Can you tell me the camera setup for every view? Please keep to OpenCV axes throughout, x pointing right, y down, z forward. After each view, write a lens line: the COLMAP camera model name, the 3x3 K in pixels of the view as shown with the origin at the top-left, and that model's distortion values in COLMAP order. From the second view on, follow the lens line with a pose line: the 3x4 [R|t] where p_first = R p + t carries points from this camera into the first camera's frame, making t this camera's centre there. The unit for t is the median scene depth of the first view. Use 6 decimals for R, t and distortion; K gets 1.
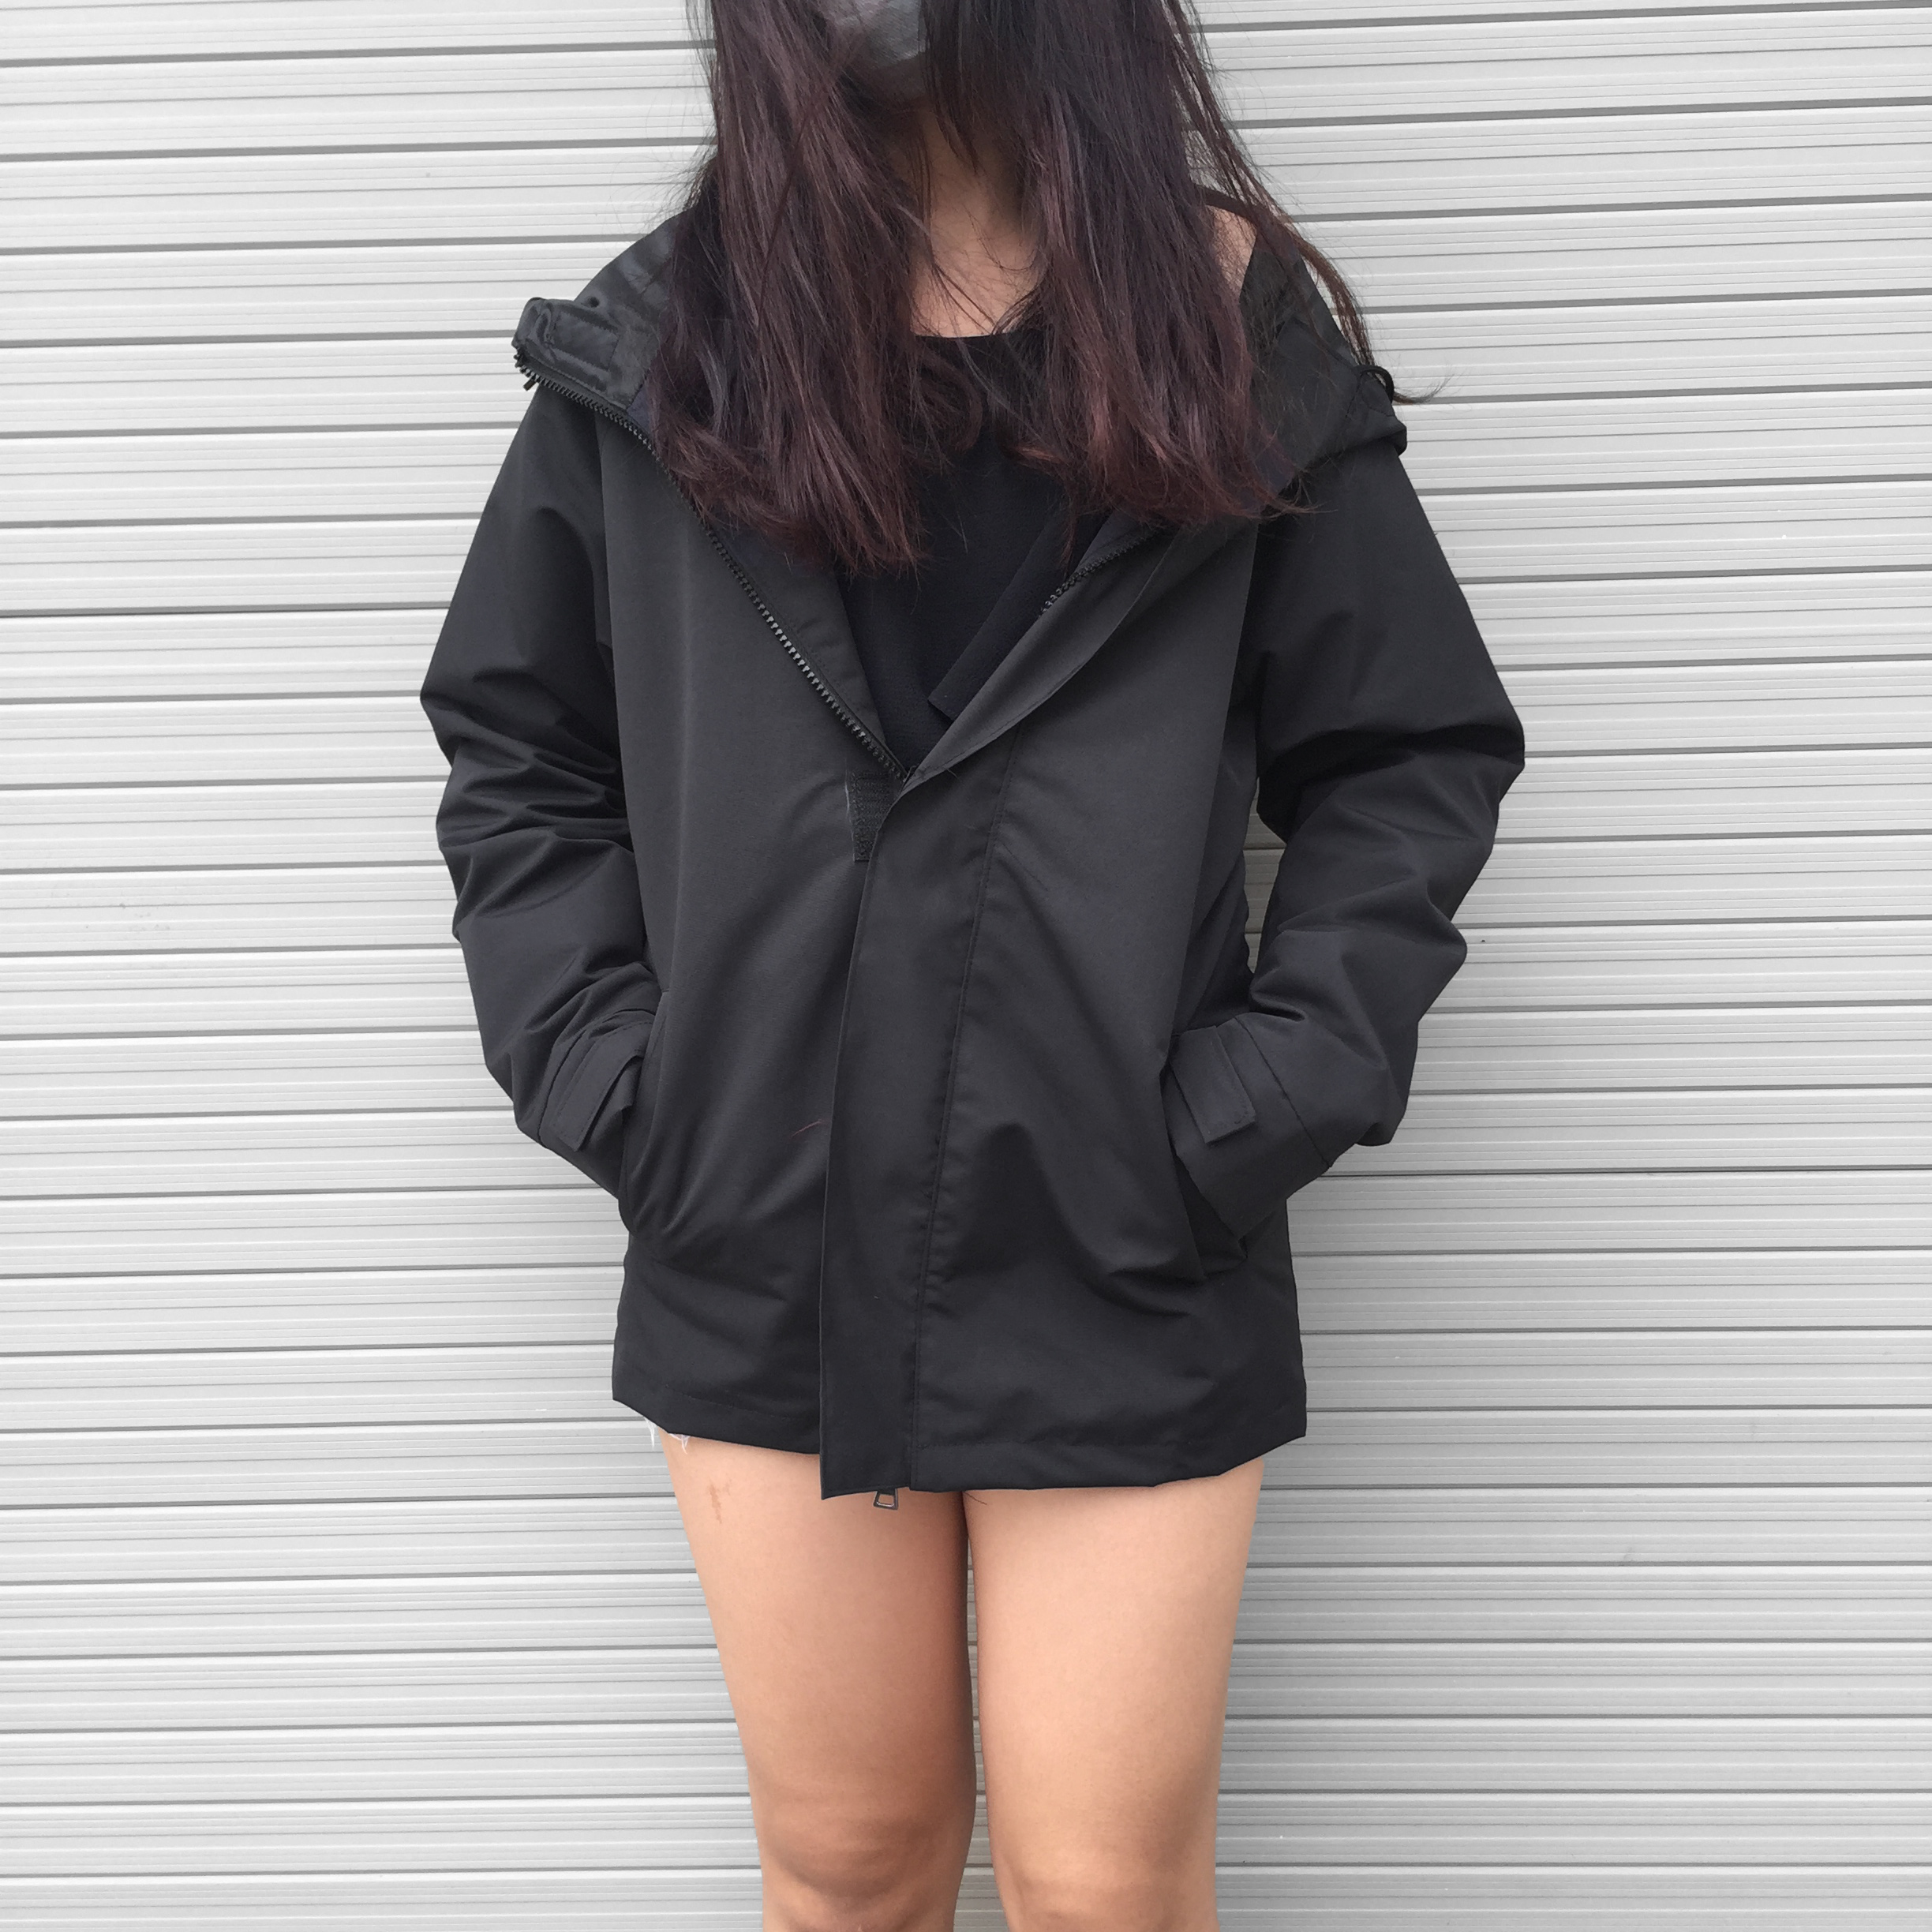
lens RADIAL K [[2883.0, 0, 966.2], [0, 2883.0, 1019.7], [0, 0, 1]] dist [0.081041, -0.140003]
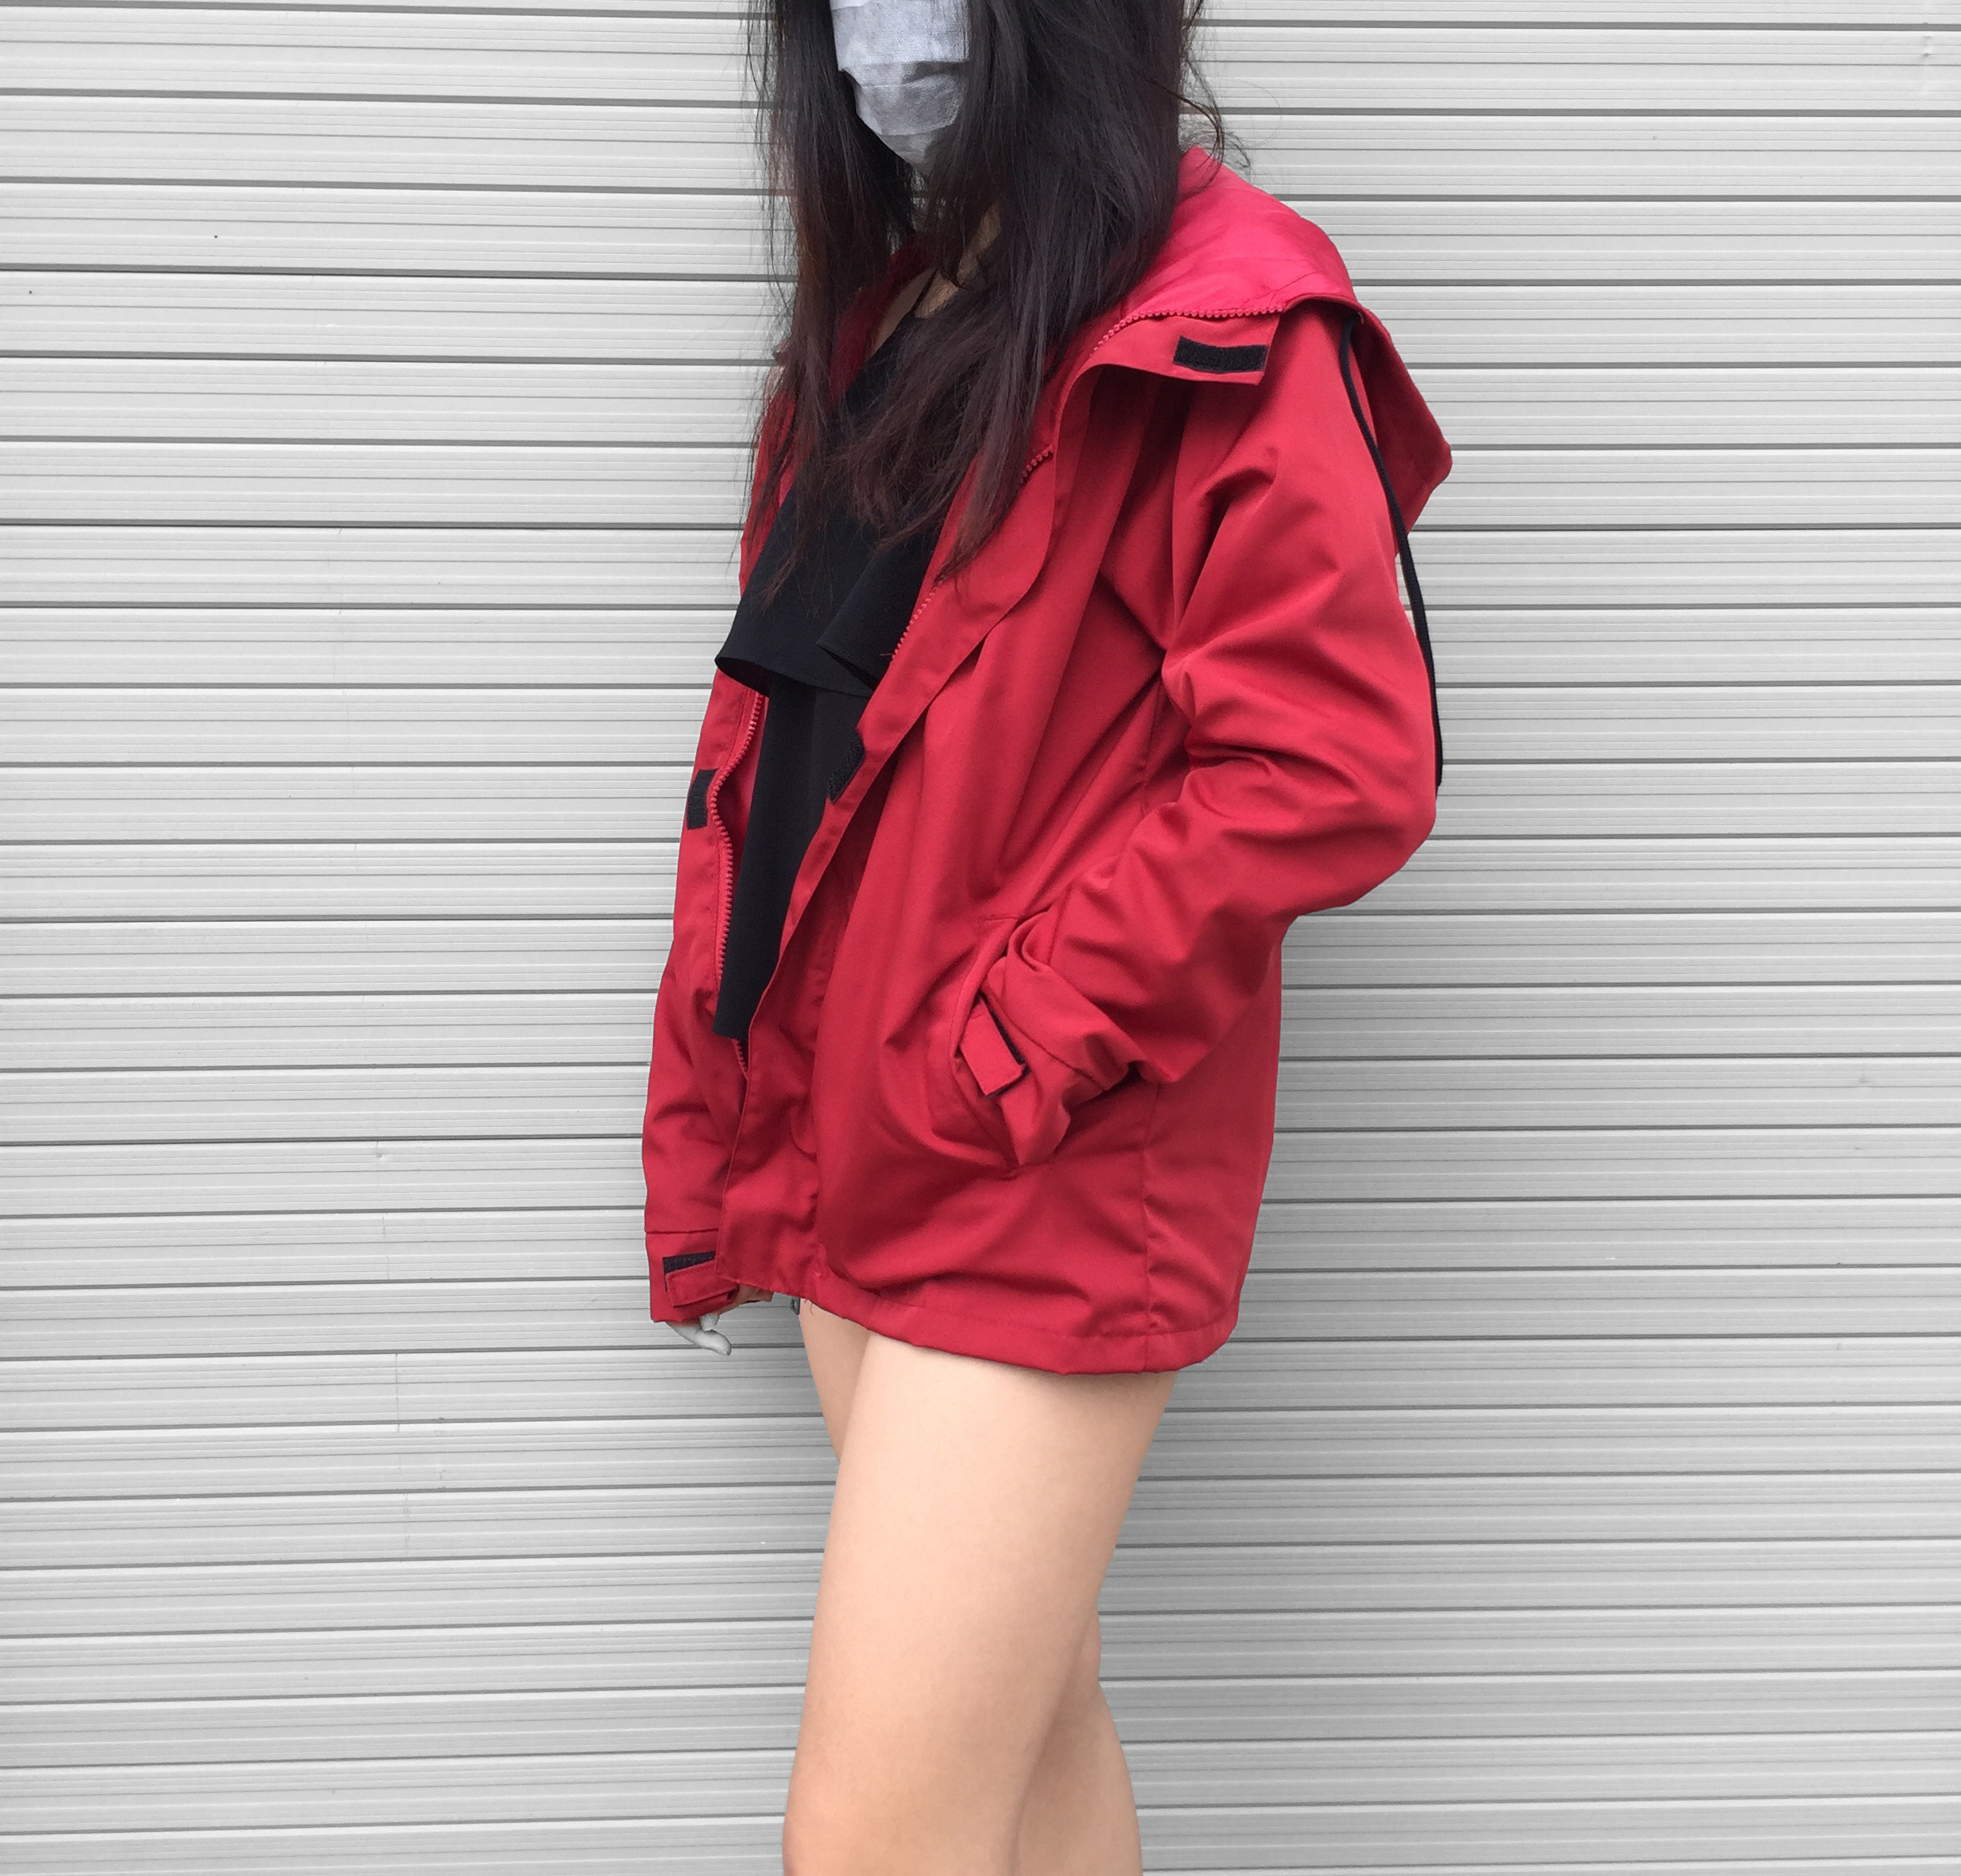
lens RADIAL K [[2620.9, 0, 980.5], [0, 2620.9, 938.0], [0, 0, 1]] dist [0.071989, -0.098512]
pose [[0.996099, 0.012867, 0.087304, -0.125758], [-0.013541, 0.999883, 0.007135, 0.002345], [-0.087202, -0.008289, 0.996156, 0.004488]]
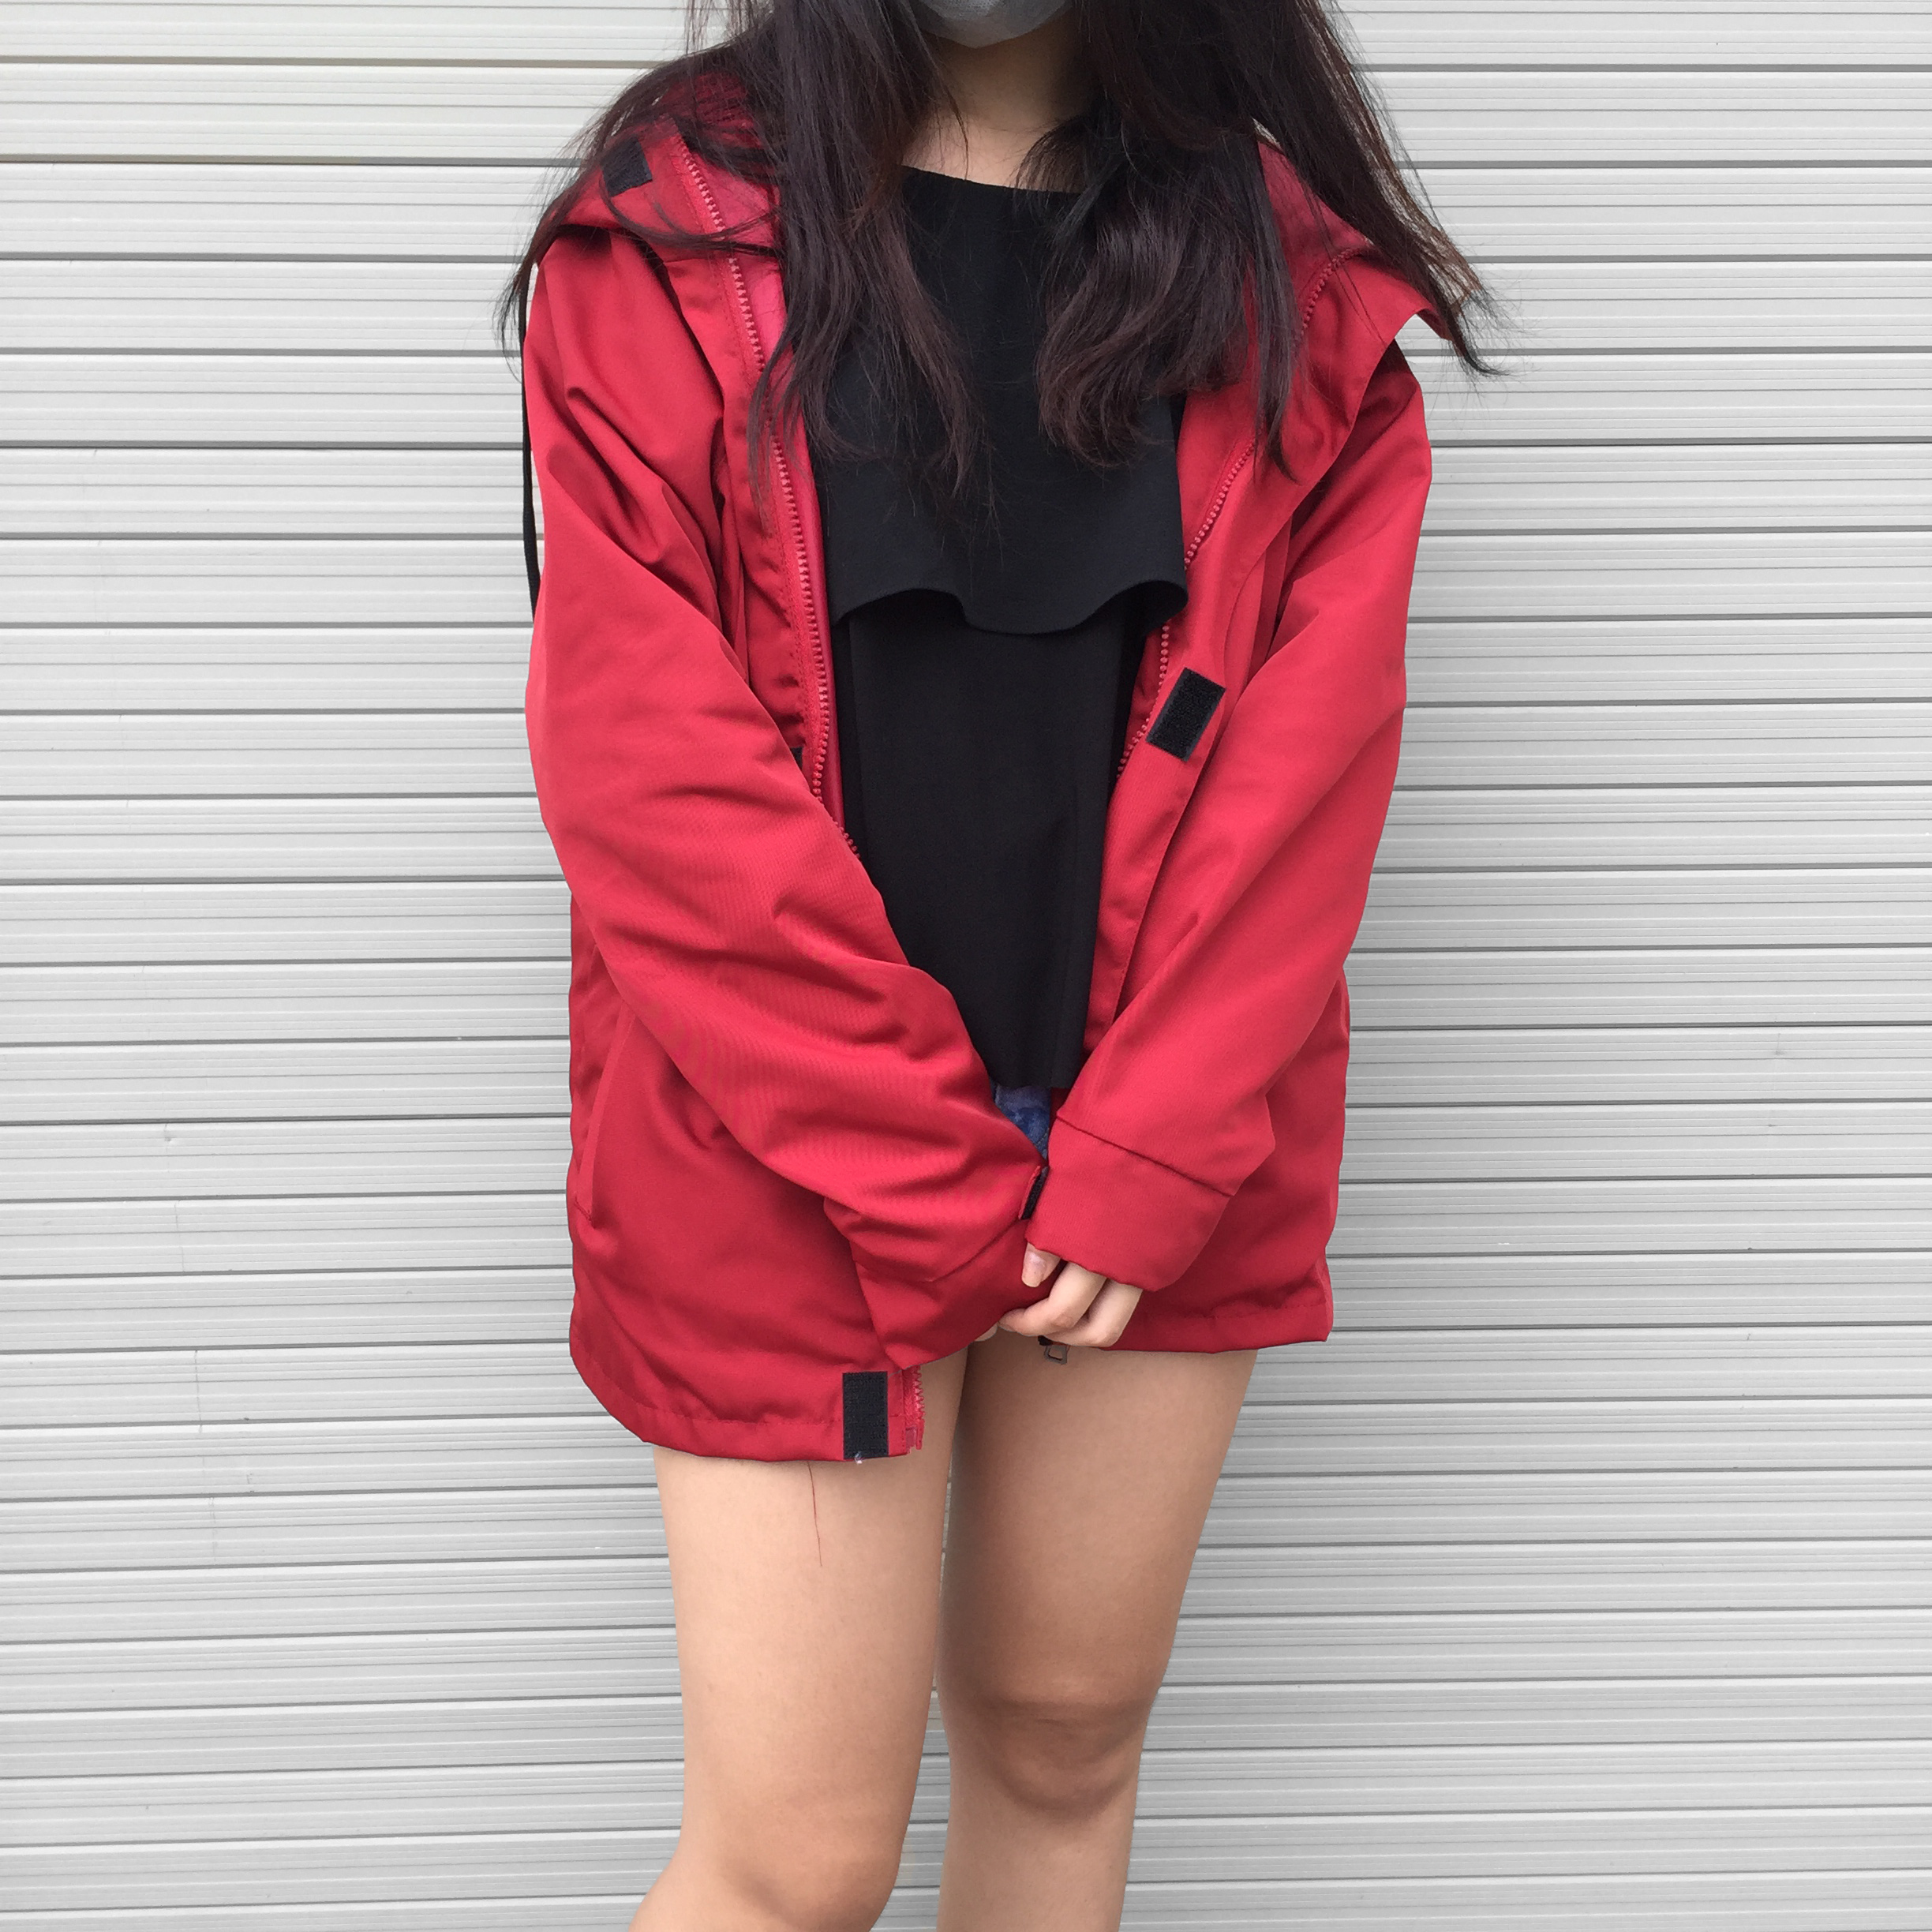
lens RADIAL K [[2826.3, 0, 965.0], [0, 2826.3, 1128.4], [0, 0, 1]] dist [0.104178, -0.203288]
pose [[0.996644, 0.002412, 0.081818, -0.060259], [-0.009594, 0.996118, 0.087503, 0.001066], [-0.081289, -0.087994, 0.992799, 0.002490]]
